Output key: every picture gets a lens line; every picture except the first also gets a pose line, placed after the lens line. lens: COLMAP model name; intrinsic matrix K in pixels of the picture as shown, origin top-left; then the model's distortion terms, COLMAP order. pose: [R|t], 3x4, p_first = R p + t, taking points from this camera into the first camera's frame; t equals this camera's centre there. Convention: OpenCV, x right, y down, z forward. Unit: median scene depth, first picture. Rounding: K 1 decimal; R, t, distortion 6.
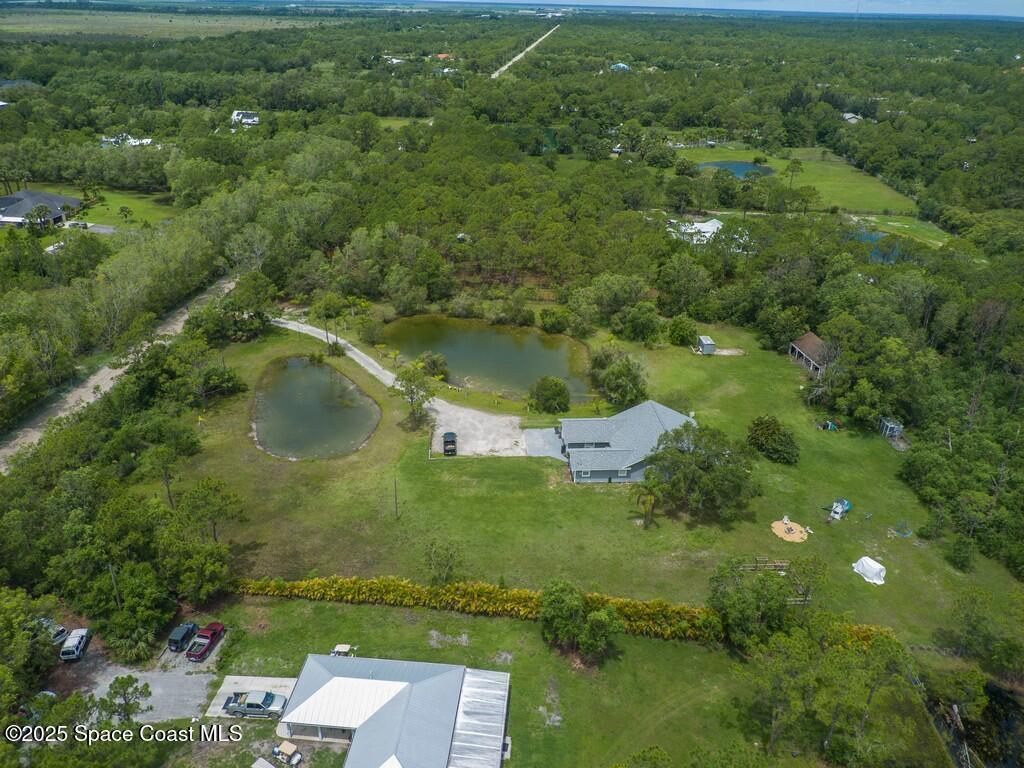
lens RADIAL K [[771.0, 0, 518.6], [0, 771.0, 384.6], [0, 0, 1]] dist [0.042245, -0.036580]
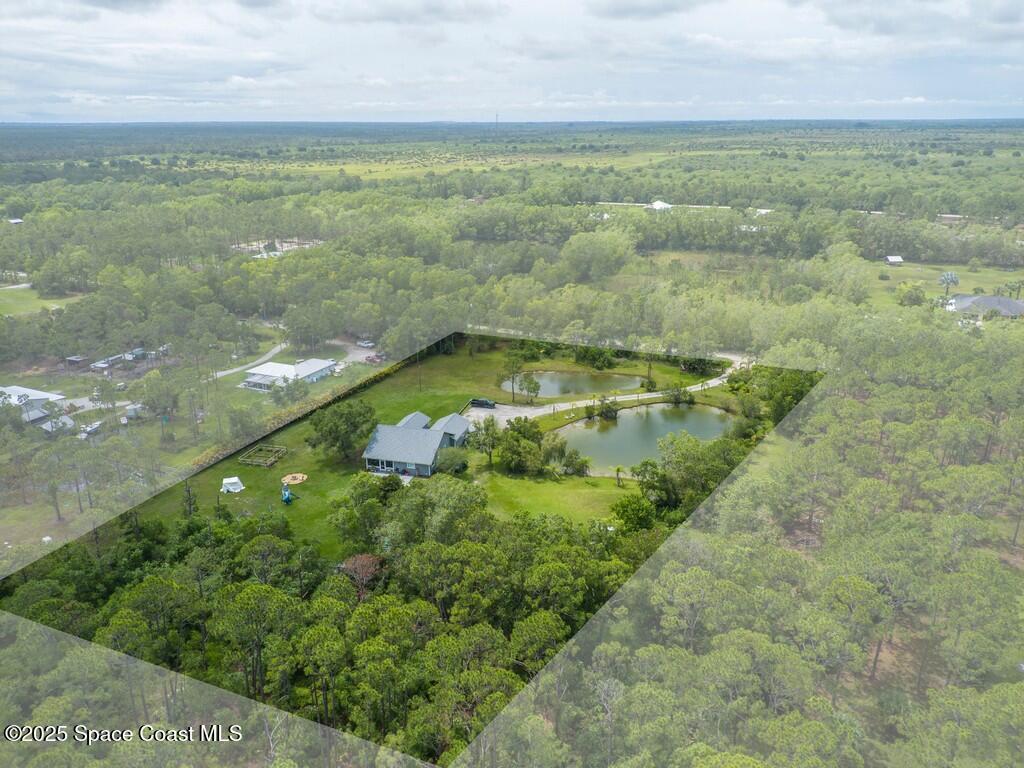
lens RADIAL K [[771.0, 0, 515.9], [0, 771.0, 379.6], [0, 0, 1]] dist [0.042245, -0.036580]
pose [[-0.346594, 0.269705, -0.898405, 1.236670], [-0.416715, 0.813798, 0.405069, -0.603452], [0.840370, 0.514774, -0.169667, 1.289079]]
